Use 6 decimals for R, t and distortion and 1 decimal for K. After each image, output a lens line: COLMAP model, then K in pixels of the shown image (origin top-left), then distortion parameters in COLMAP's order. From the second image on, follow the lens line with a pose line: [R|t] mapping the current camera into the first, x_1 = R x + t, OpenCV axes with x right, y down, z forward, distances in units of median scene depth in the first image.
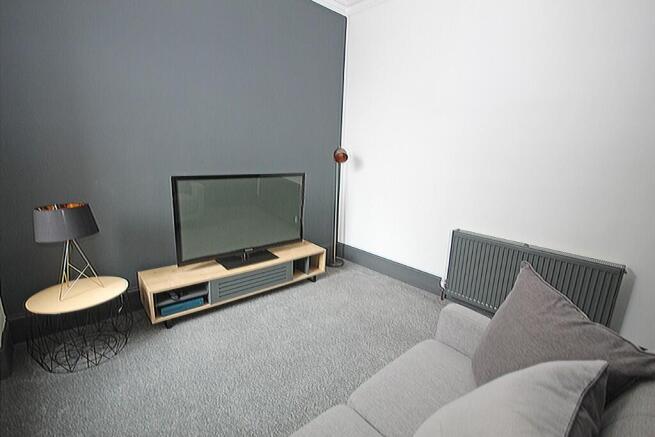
lens RADIAL K [[302.8, 0, 327.2], [0, 302.8, 219.2], [0, 0, 1]] dist [-0.000640, -0.003536]
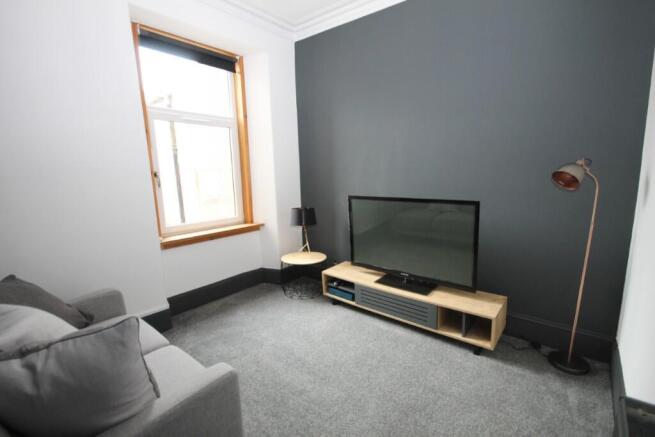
lens RADIAL K [[302.8, 0, 327.0], [0, 302.8, 217.2], [0, 0, 1]] dist [-0.000640, -0.003536]
pose [[0.141063, 0.100948, -0.984840, 0.660504], [-0.196757, 0.977802, 0.072044, -0.101642], [0.970251, 0.183612, 0.157794, 0.575887]]
